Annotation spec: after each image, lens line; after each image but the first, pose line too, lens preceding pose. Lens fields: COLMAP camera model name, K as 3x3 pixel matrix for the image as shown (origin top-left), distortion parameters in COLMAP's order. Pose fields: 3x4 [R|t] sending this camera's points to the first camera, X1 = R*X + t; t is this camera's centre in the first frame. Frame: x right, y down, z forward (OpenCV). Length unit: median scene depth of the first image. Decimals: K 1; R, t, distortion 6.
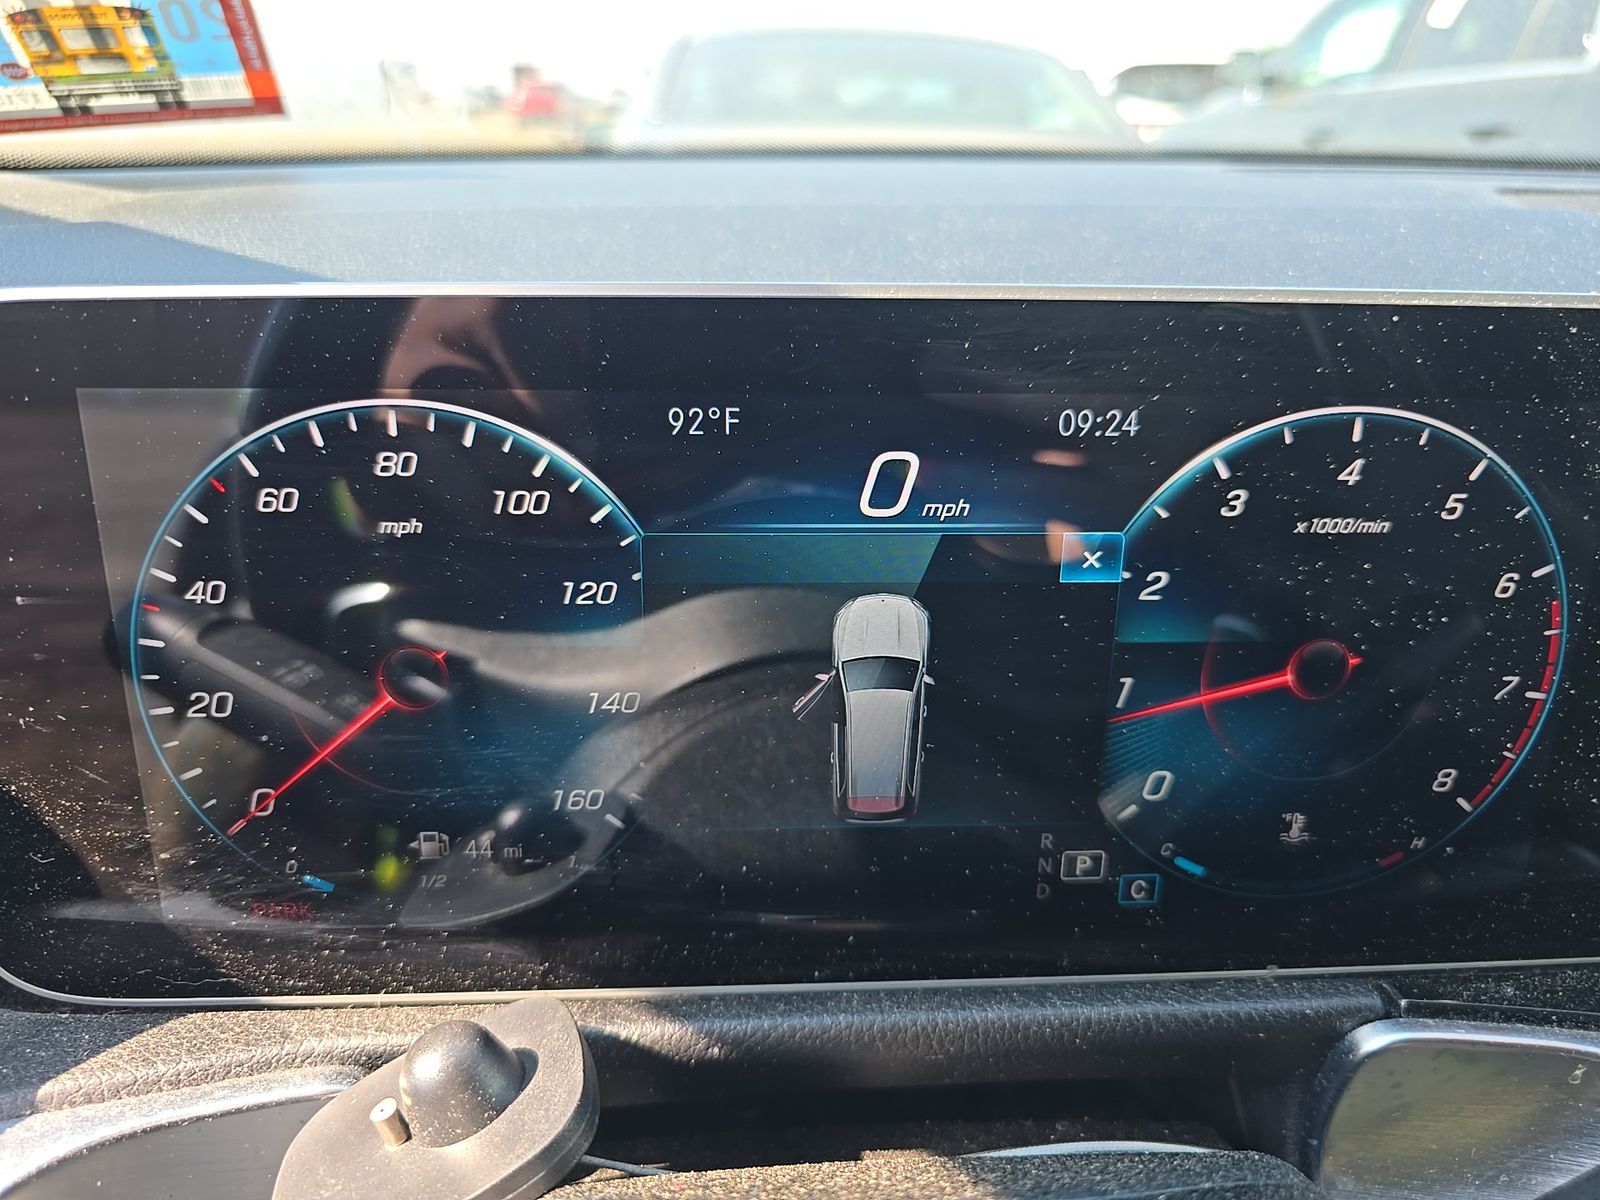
lens RADIAL K [[1232.3, 0, 833.8], [0, 1232.3, 601.1], [0, 0, 1]] dist [-0.010873, -0.012171]
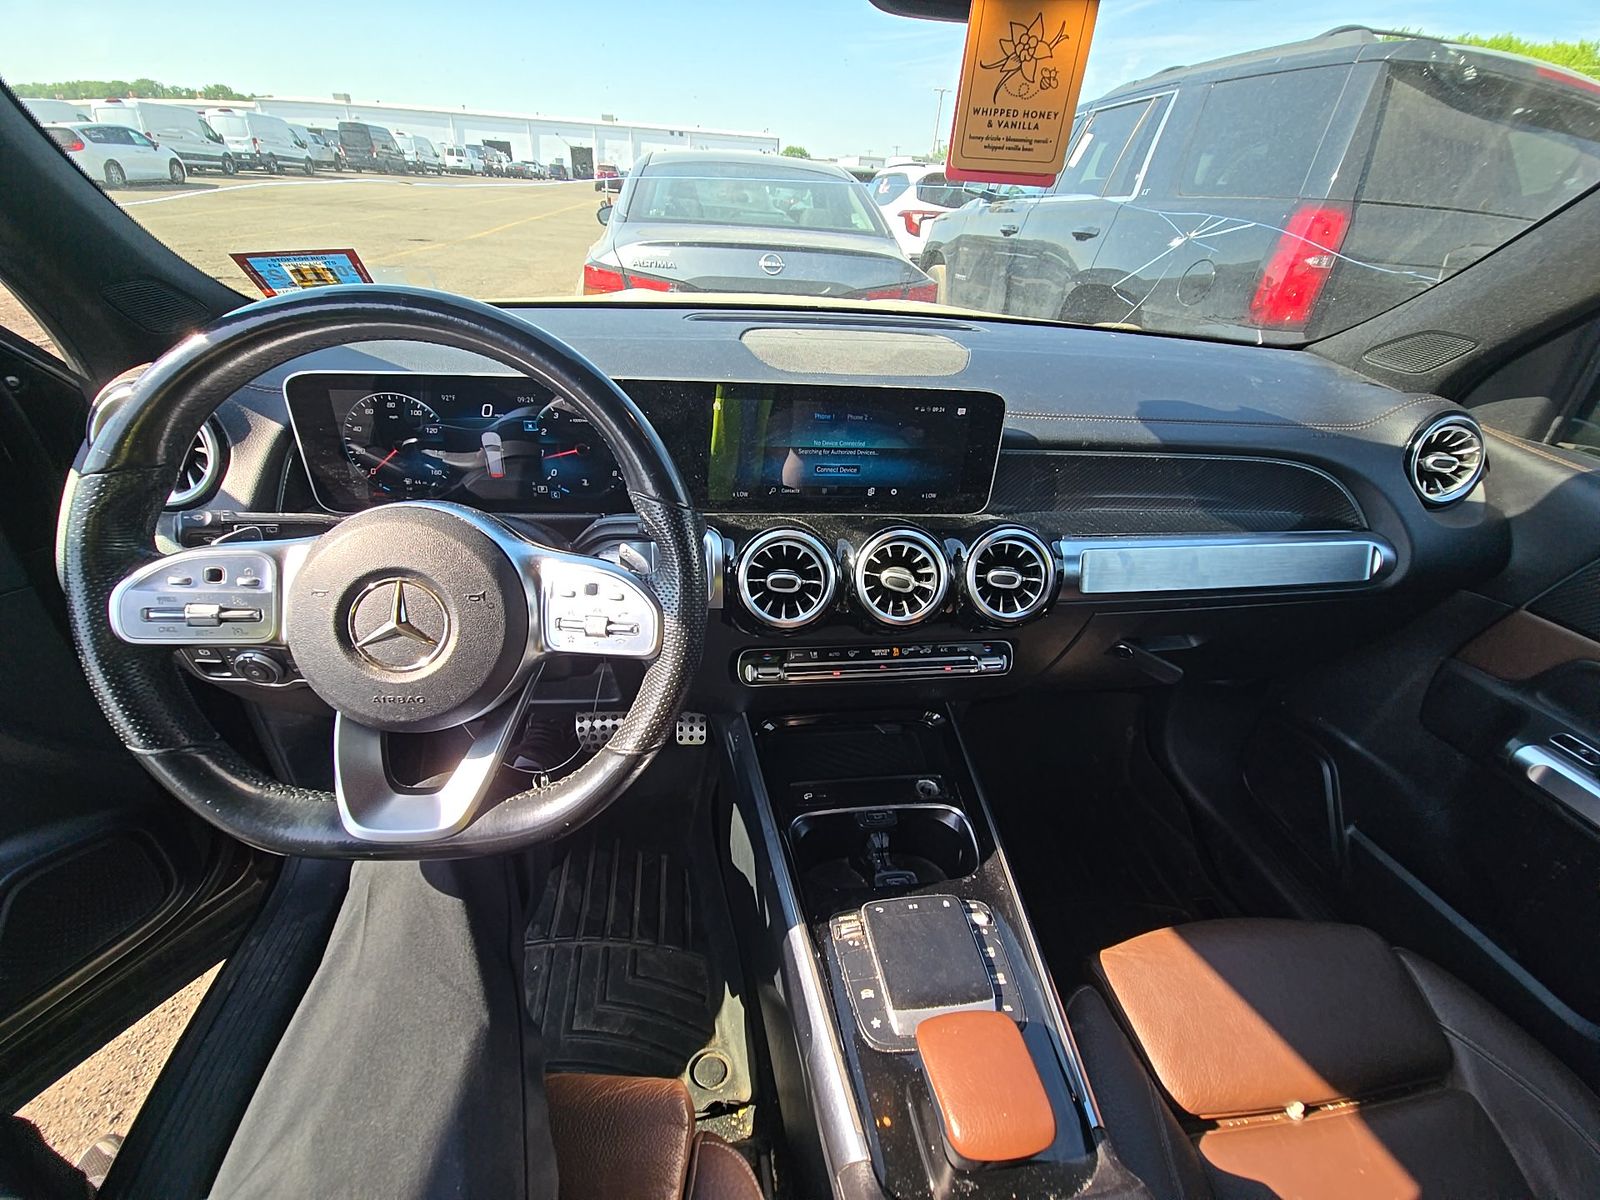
lens RADIAL K [[684.2, 0, 800.0], [0, 684.2, 600.0], [0, 0, 1]] dist [0.009822, 0.000364]
pose [[0.998766, 0.001347, 0.049650, 1.218555], [-0.009335, 0.986909, 0.161009, 0.218785], [-0.048783, -0.161274, 0.985703, -2.086999]]
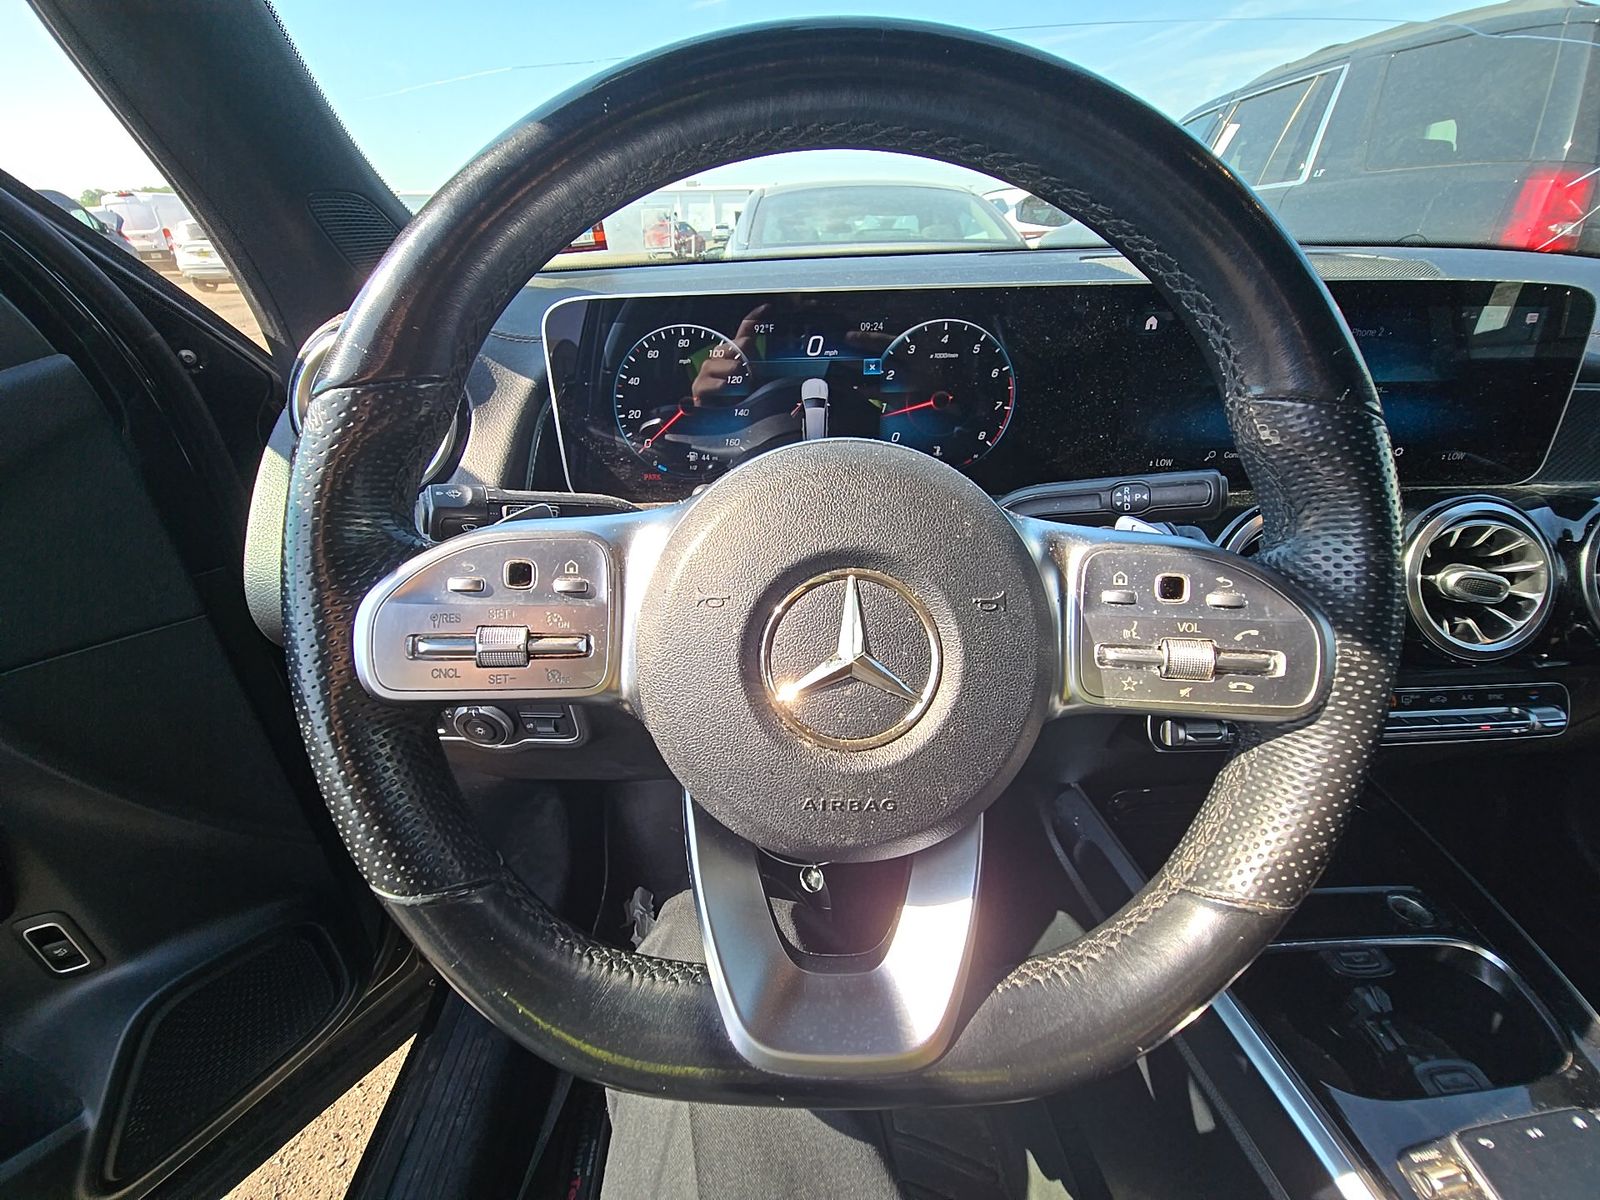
lens RADIAL K [[684.2, 0, 800.0], [0, 684.2, 600.0], [0, 0, 1]] dist [0.009822, 0.000364]
pose [[0.997875, -0.014117, -0.063605, 0.114709], [0.020785, 0.994210, 0.105428, 0.424639], [0.061749, -0.106526, 0.992391, -1.067629]]
